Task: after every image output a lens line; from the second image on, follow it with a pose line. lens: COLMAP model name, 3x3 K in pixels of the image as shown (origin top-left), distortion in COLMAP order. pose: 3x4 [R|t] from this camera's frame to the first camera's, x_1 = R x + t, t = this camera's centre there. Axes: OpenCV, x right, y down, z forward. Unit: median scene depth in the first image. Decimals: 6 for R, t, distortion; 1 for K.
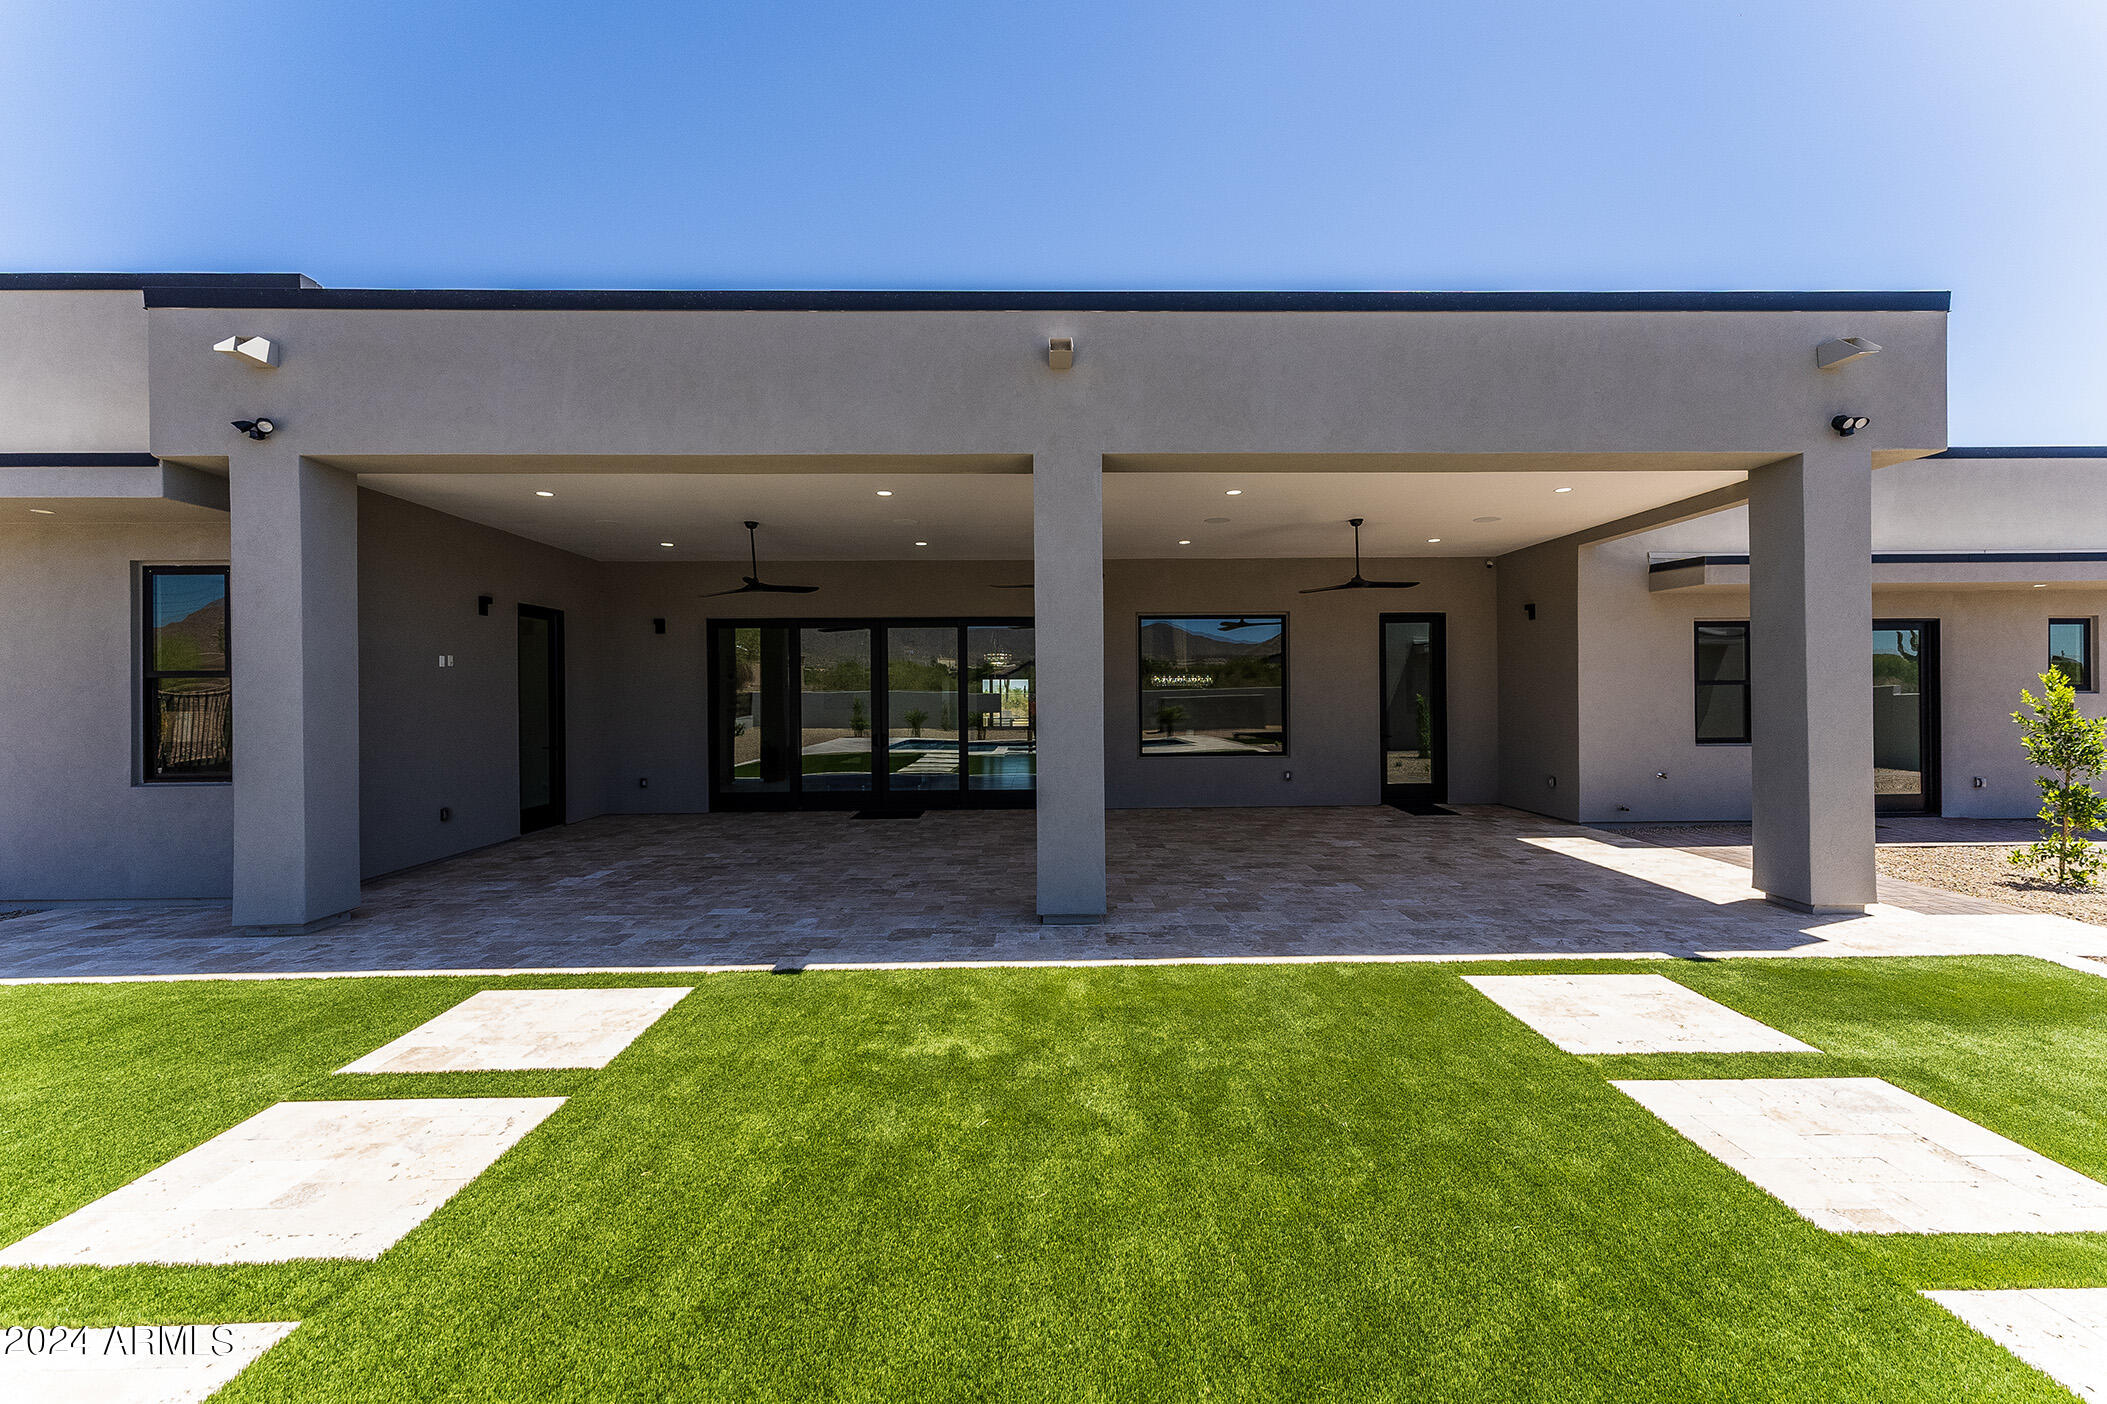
lens RADIAL K [[851.7, 0, 1043.8], [0, 851.7, 696.2], [0, 0, 1]] dist [-0.002244, -0.000090]
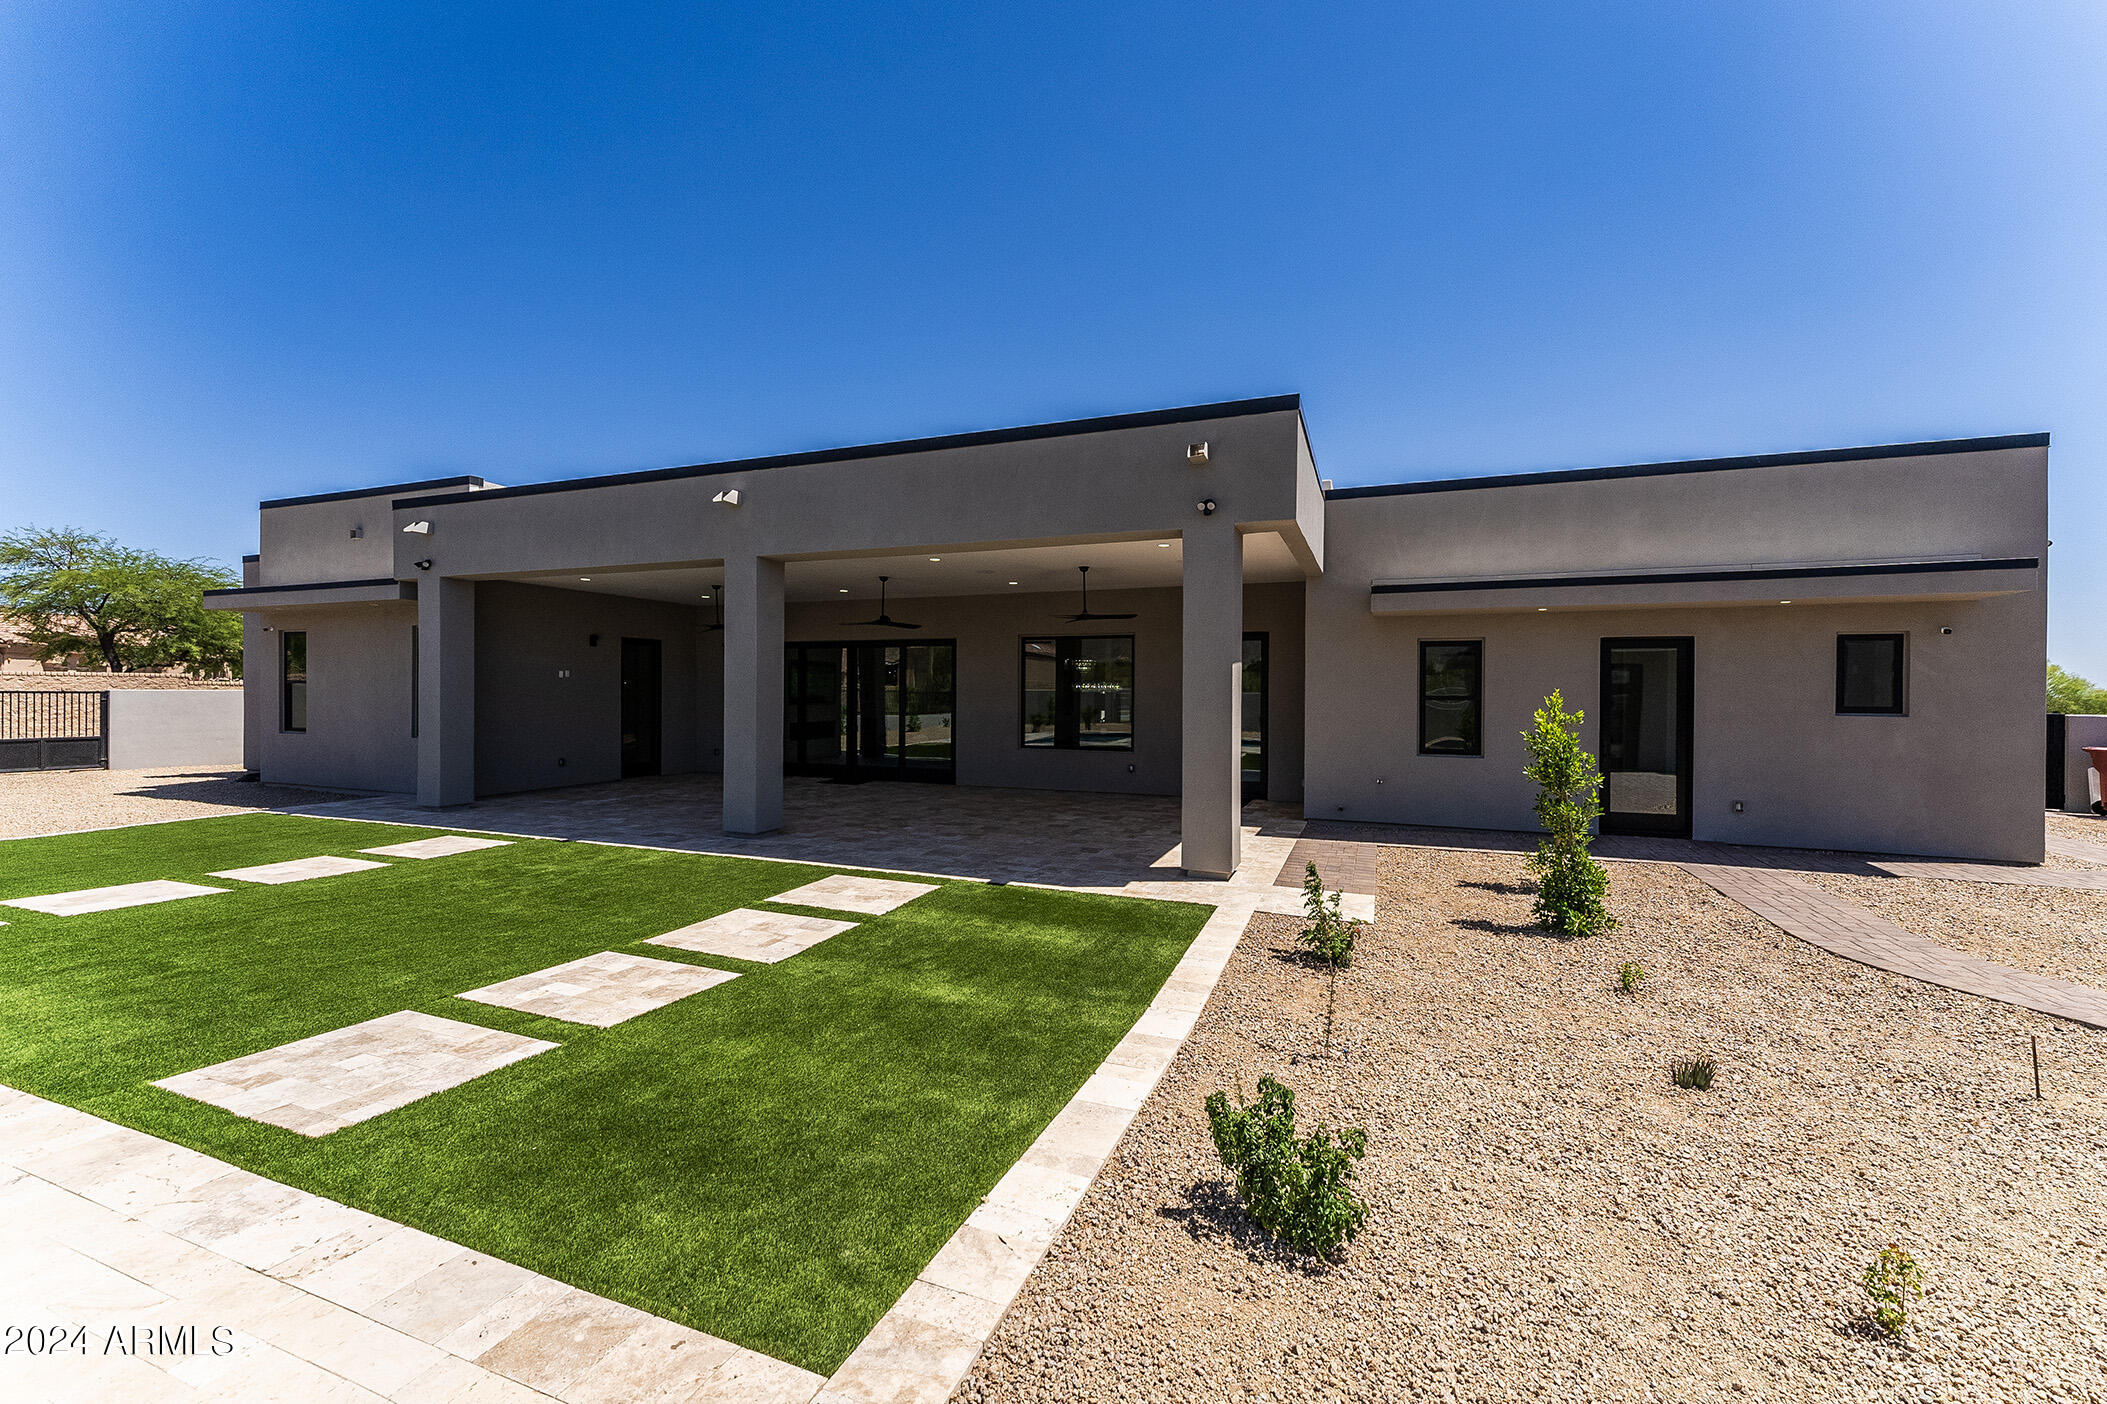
lens RADIAL K [[844.4, 0, 1054.2], [0, 844.4, 698.5], [0, 0, 1]] dist [0.000405, -0.000191]
pose [[0.924046, 0.017275, -0.381891, 1.052542], [-0.014047, 0.999838, 0.011239, -0.028924], [0.382023, -0.005021, 0.924139, -0.258632]]
